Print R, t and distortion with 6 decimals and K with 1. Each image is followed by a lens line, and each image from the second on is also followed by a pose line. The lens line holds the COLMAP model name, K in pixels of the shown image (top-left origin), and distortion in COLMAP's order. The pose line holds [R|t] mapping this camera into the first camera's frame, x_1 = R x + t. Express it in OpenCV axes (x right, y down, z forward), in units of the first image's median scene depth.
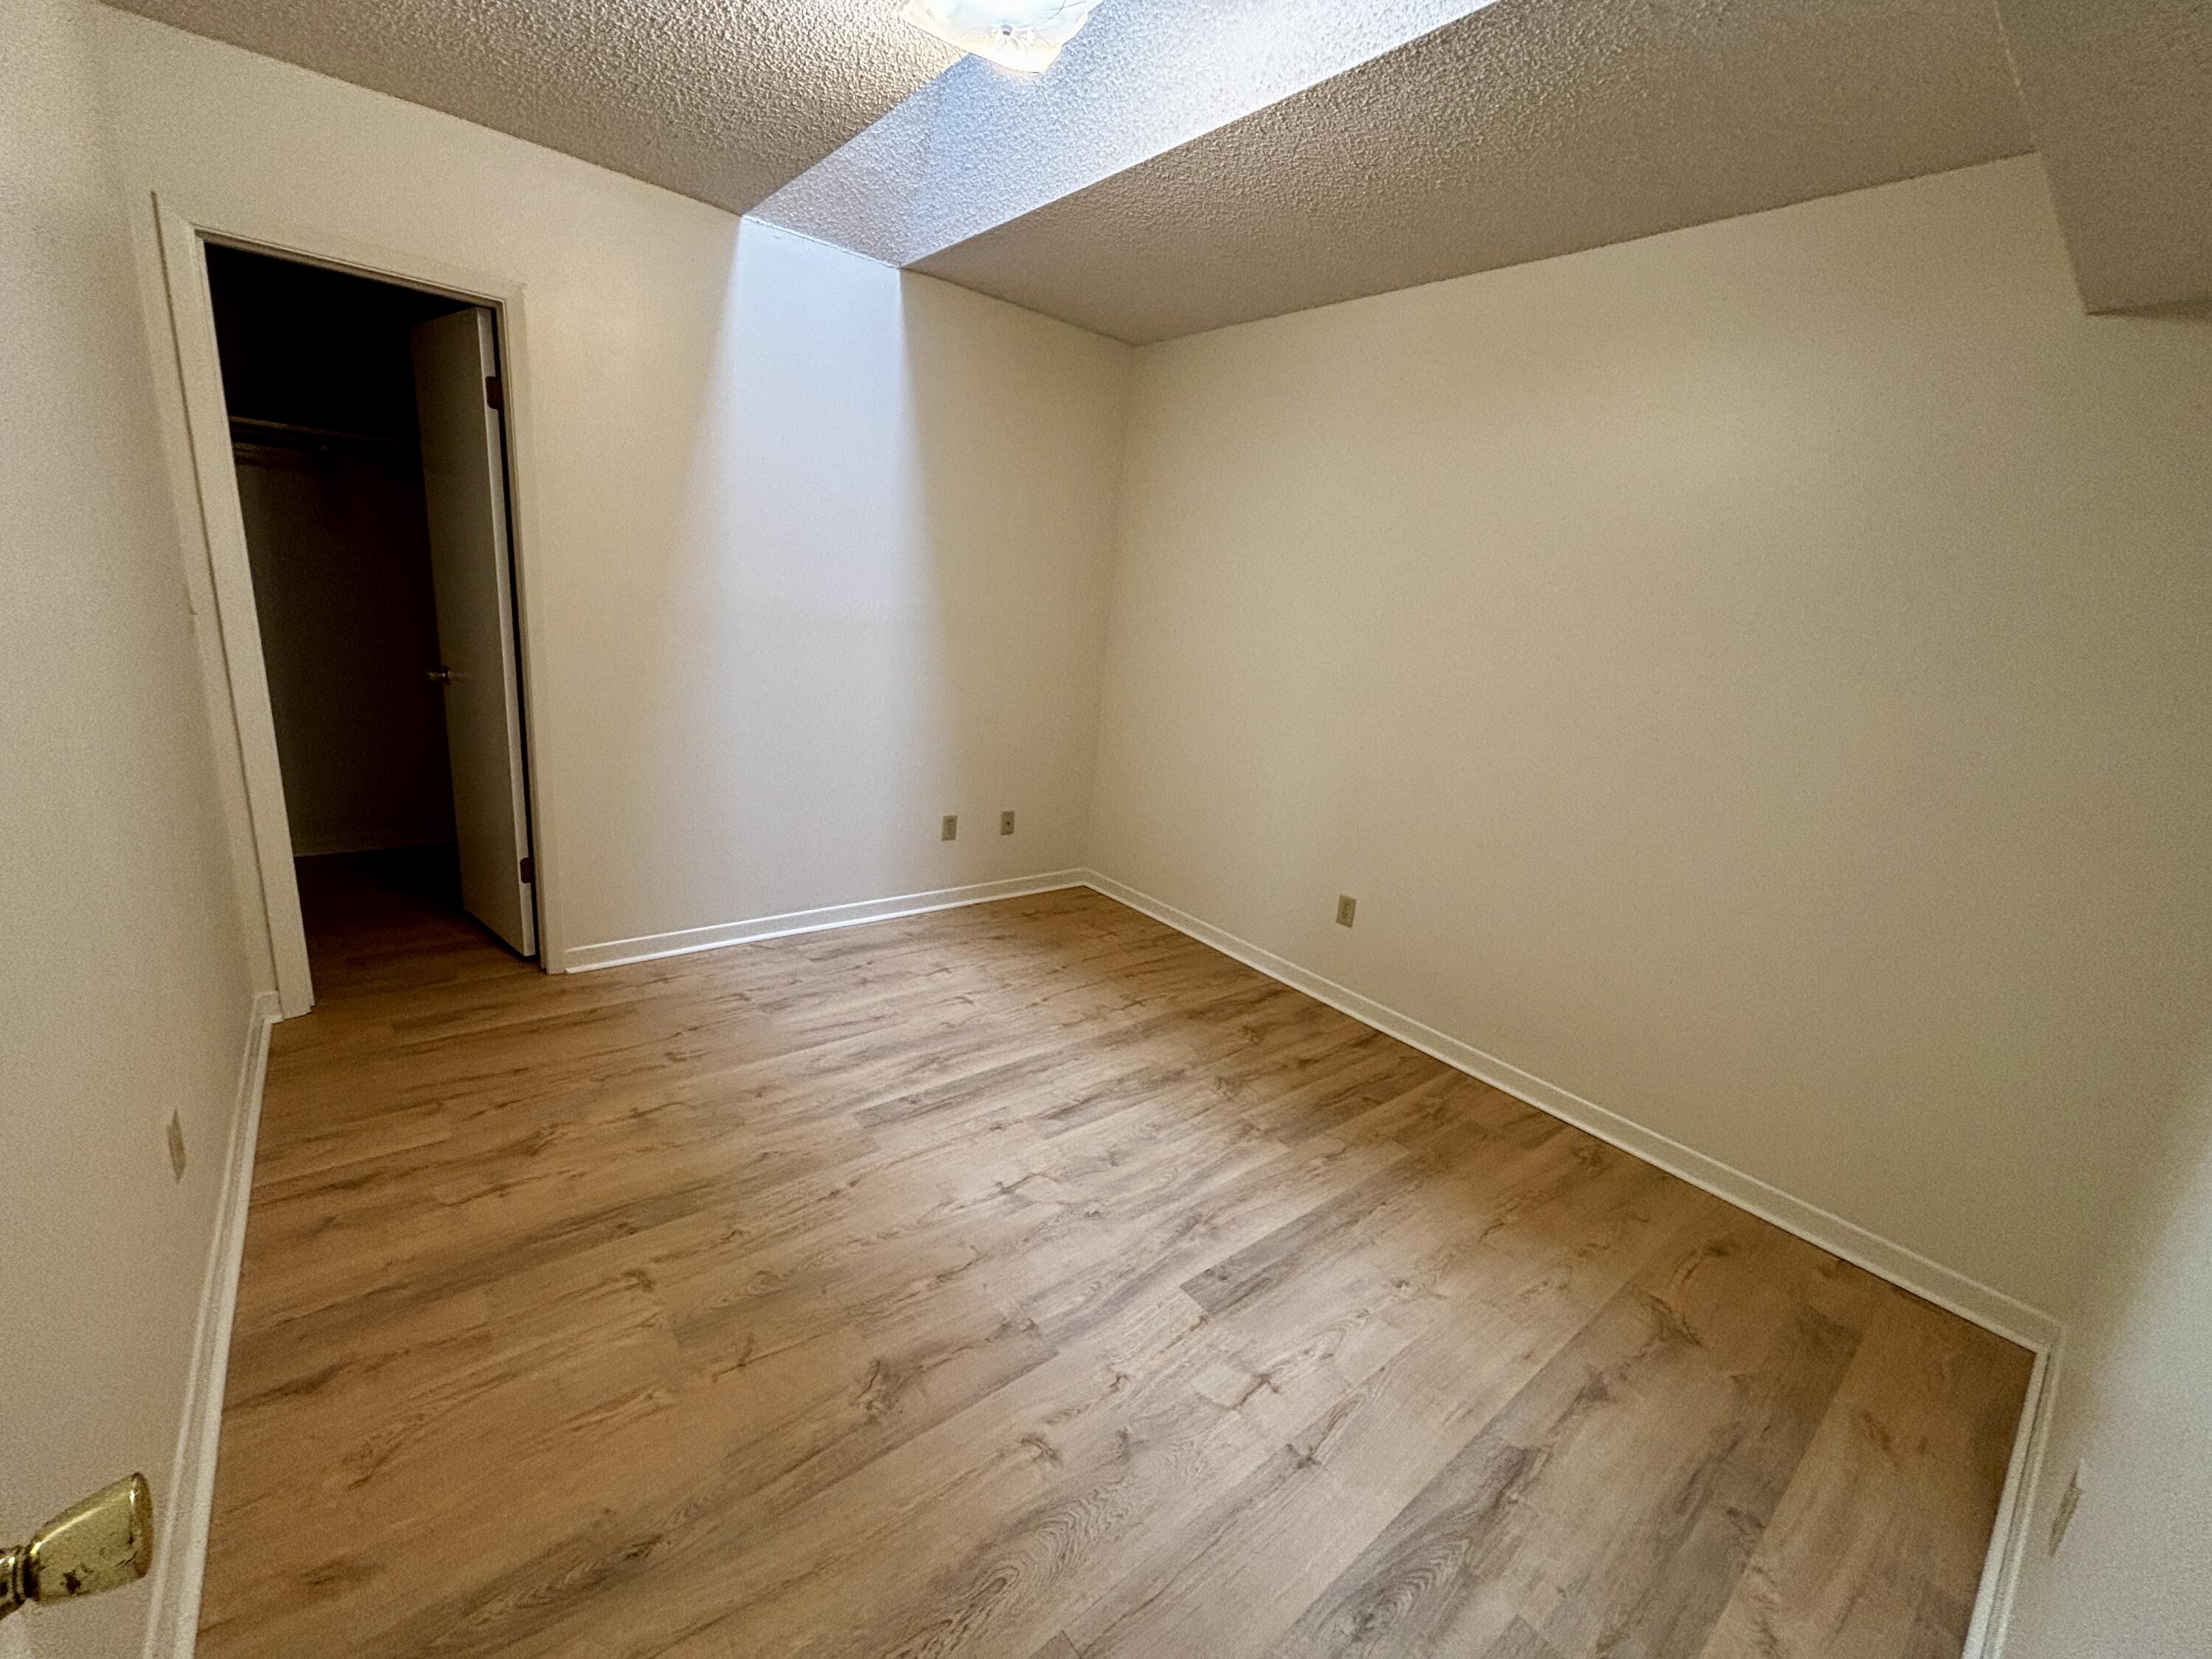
lens RADIAL K [[890.8, 0, 1099.5], [0, 890.8, 829.7], [0, 0, 1]] dist [0.003340, -0.000389]
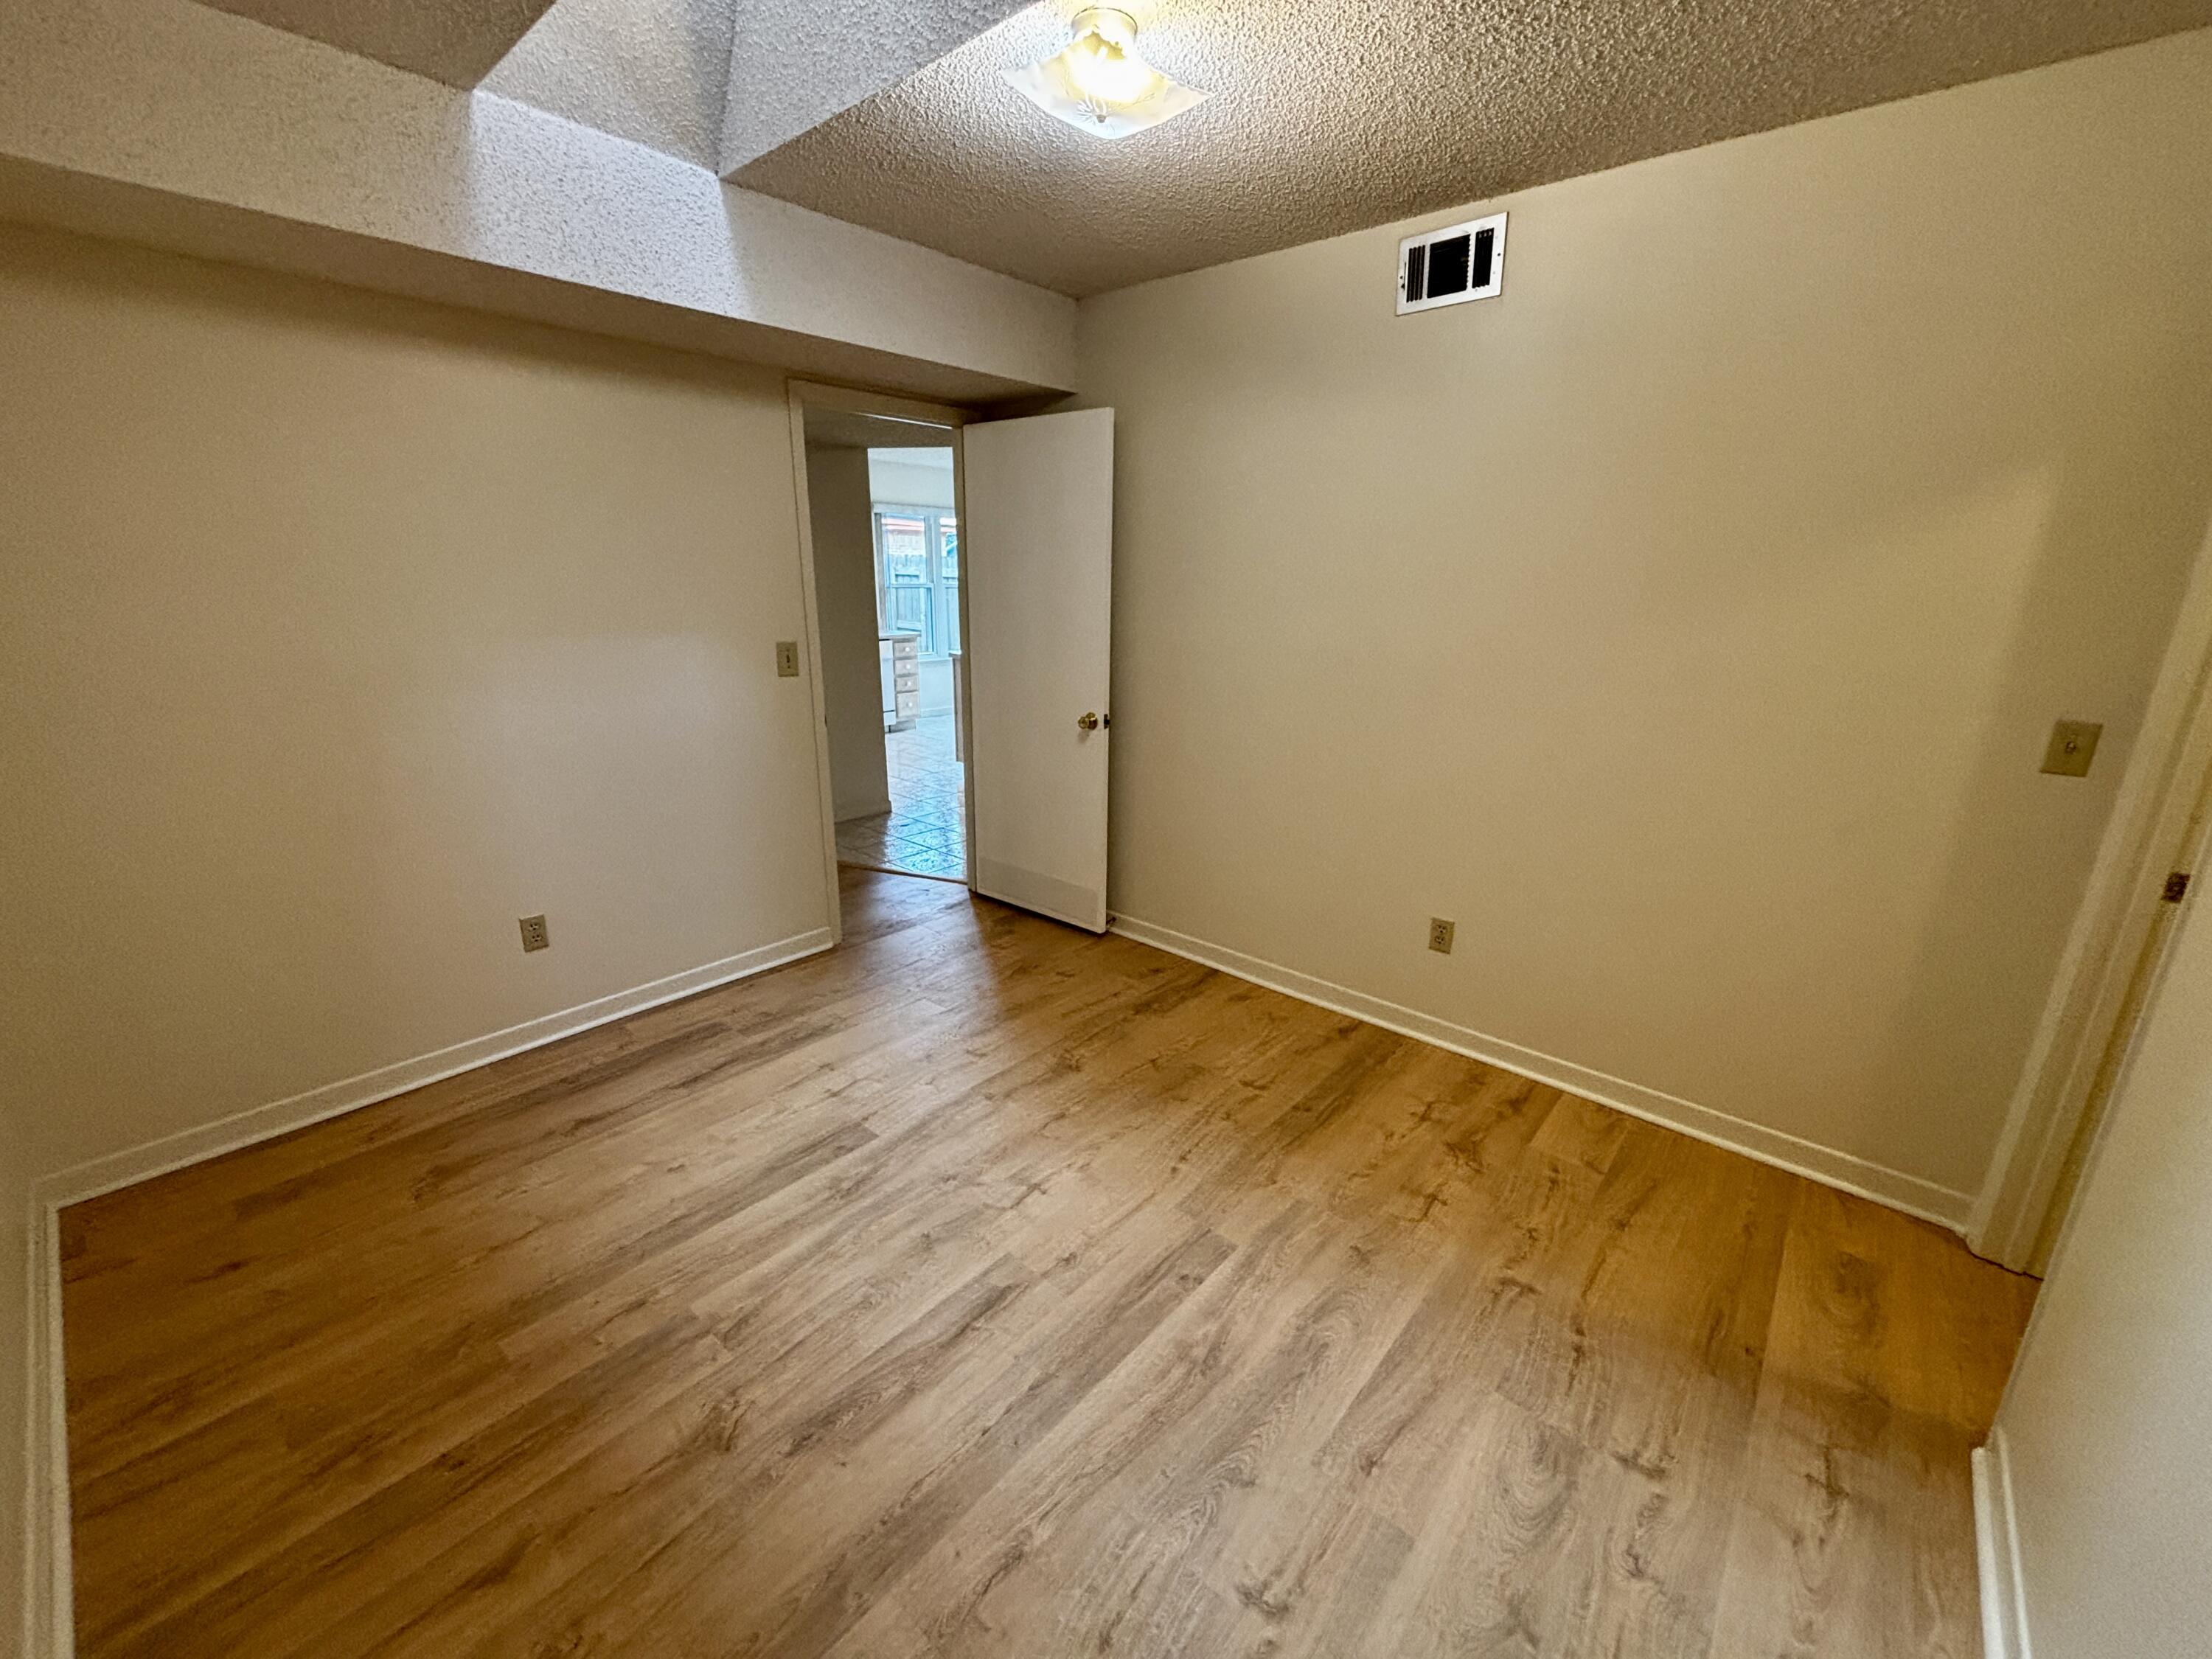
lens RADIAL K [[890.8, 0, 1099.5], [0, 890.8, 829.7], [0, 0, 1]] dist [0.003340, -0.000389]
pose [[-0.980262, -0.055455, -0.189765, 0.038982], [-0.145217, 0.853307, 0.500780, -0.450232], [0.134157, 0.518452, -0.844517, 1.567083]]
